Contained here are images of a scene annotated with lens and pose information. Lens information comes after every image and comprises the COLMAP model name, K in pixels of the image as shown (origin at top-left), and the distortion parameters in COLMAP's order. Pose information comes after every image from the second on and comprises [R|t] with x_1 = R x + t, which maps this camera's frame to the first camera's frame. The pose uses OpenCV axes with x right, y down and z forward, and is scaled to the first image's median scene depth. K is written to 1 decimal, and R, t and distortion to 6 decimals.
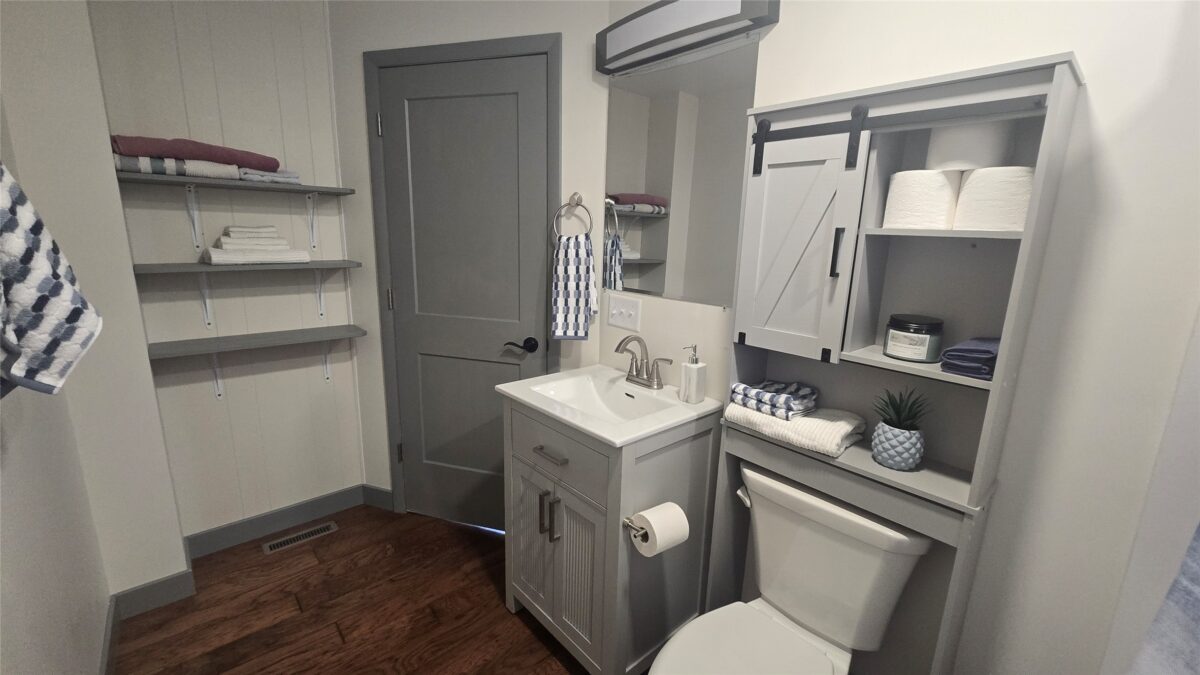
lens RADIAL K [[489.5, 0, 602.1], [0, 489.5, 338.1], [0, 0, 1]] dist [-0.008495, -0.001270]
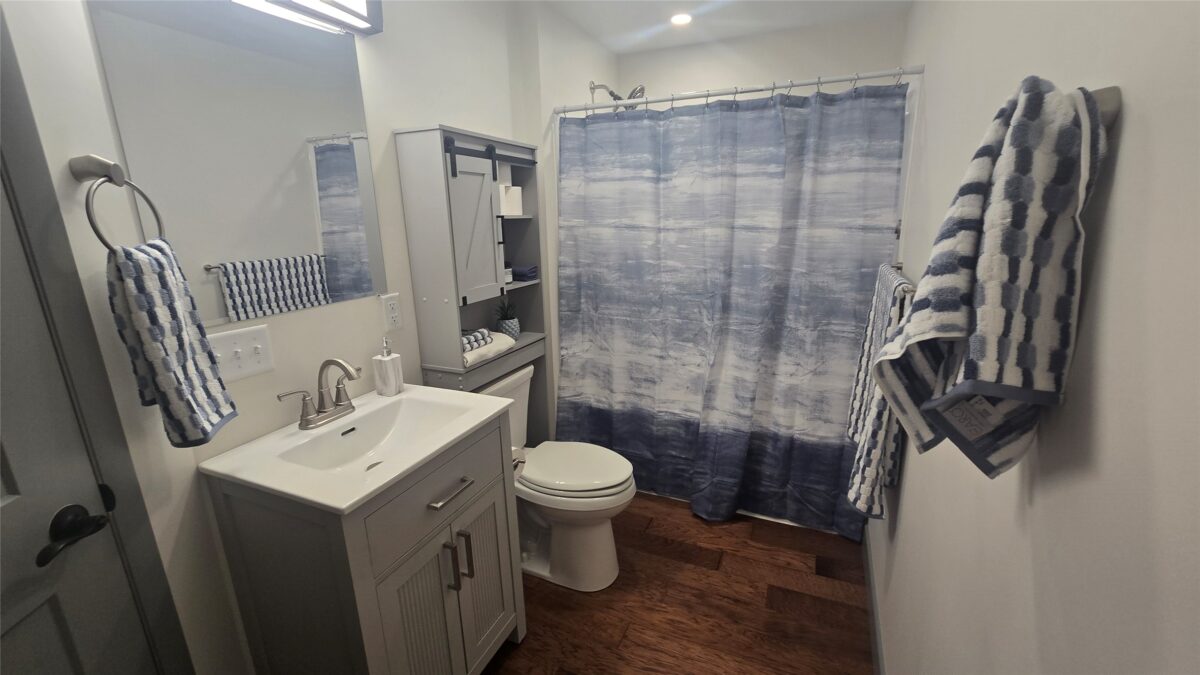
lens RADIAL K [[489.5, 0, 605.5], [0, 489.5, 337.7], [0, 0, 1]] dist [-0.008495, -0.001270]
pose [[-0.427099, -0.241370, 0.871394, -1.160050], [0.195448, 0.916286, 0.349601, -0.326549], [-0.882829, 0.319626, -0.344170, 1.266798]]
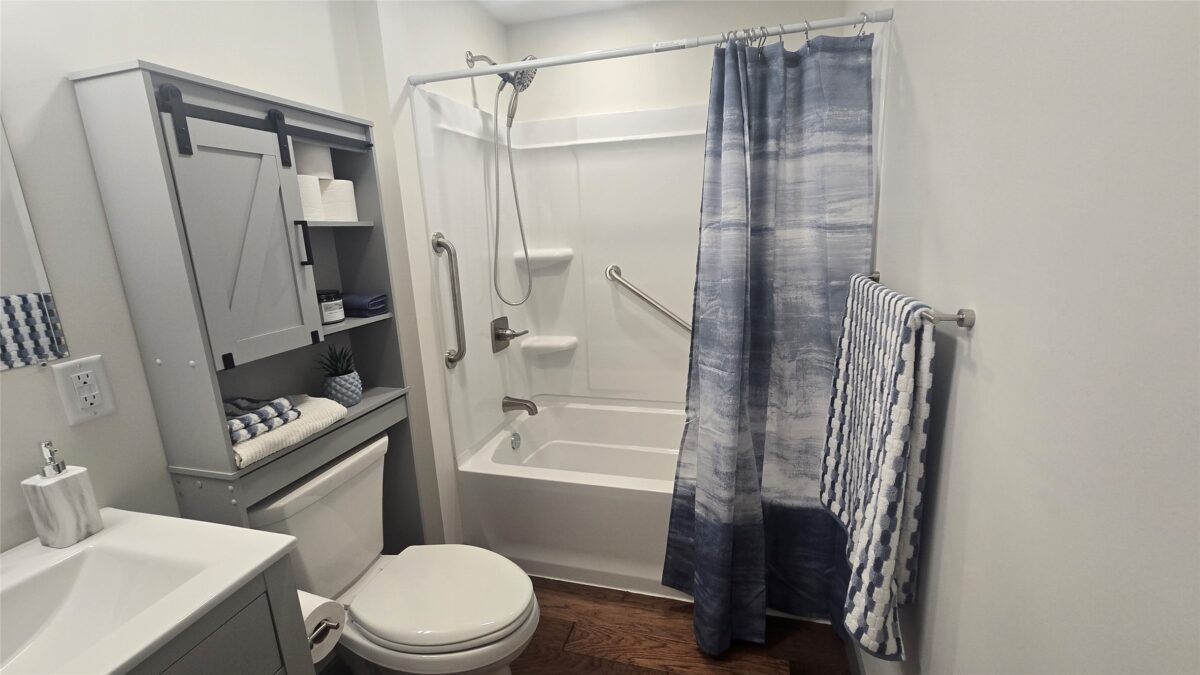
lens RADIAL K [[489.5, 0, 602.0], [0, 489.5, 336.5], [0, 0, 1]] dist [-0.008495, -0.001270]
pose [[-0.542771, -0.190558, 0.817977, -0.759327], [0.200873, 0.916203, 0.346731, -0.208985], [-0.815506, 0.352505, -0.459011, 0.938766]]
